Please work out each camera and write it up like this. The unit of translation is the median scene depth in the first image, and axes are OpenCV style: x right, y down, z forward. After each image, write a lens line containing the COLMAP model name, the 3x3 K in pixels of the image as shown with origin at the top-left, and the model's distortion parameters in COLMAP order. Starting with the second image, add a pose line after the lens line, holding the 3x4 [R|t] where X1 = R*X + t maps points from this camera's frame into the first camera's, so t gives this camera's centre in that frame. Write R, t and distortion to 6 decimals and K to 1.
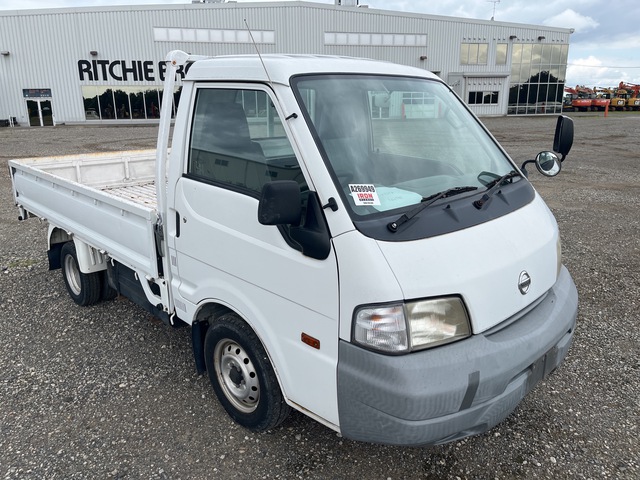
lens RADIAL K [[515.9, 0, 317.6], [0, 515.9, 239.5], [0, 0, 1]] dist [0.007874, 0.001585]
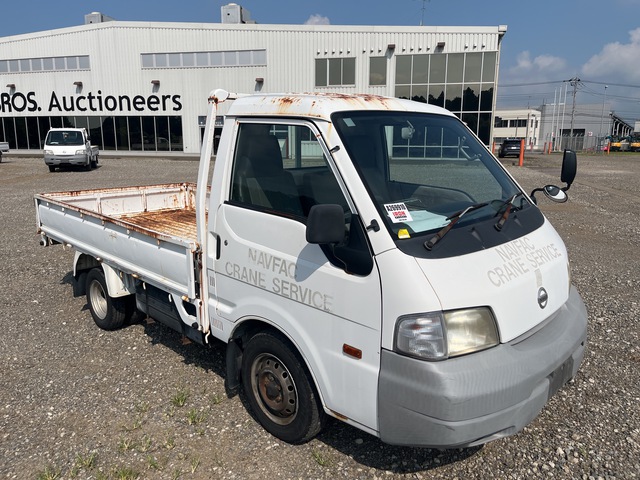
lens RADIAL K [[518.6, 0, 321.6], [0, 518.6, 239.6], [0, 0, 1]] dist [0.001919, 0.003253]
pose [[0.999638, -0.002109, 0.026808, -0.096541], [0.003736, 0.998144, -0.060787, 0.024226], [-0.026630, 0.060865, 0.997791, -0.096105]]
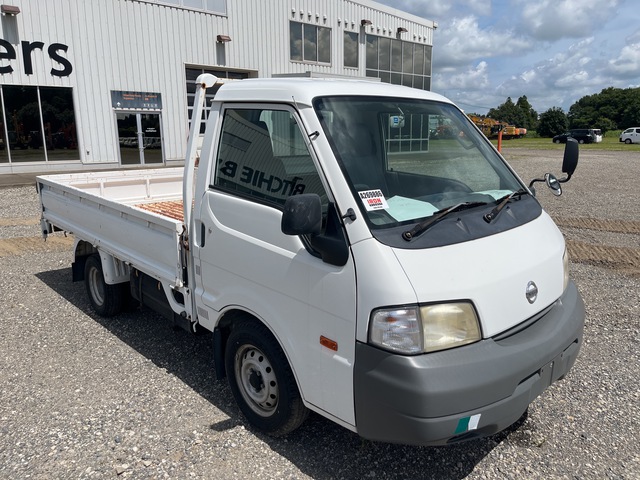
lens RADIAL K [[517.4, 0, 321.0], [0, 517.4, 239.0], [0, 0, 1]] dist [0.006486, 0.002726]
pose [[0.999828, 0.011942, -0.014175, -0.015592], [-0.012594, 0.998826, -0.046773, 0.028595], [0.013600, 0.046943, 0.998805, -0.066032]]
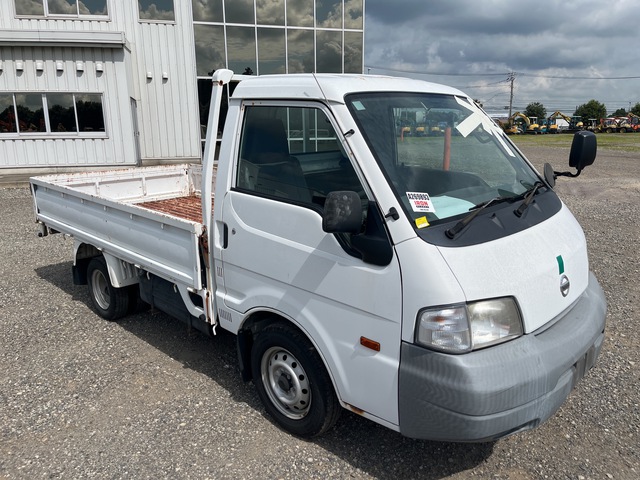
lens RADIAL K [[518.6, 0, 321.6], [0, 518.6, 239.6], [0, 0, 1]] dist [0.001919, 0.003253]
pose [[0.999303, -0.014359, 0.034455, -0.130802], [0.015371, 0.999453, -0.029272, 0.011926], [-0.034016, 0.029781, 0.998977, -0.052238]]
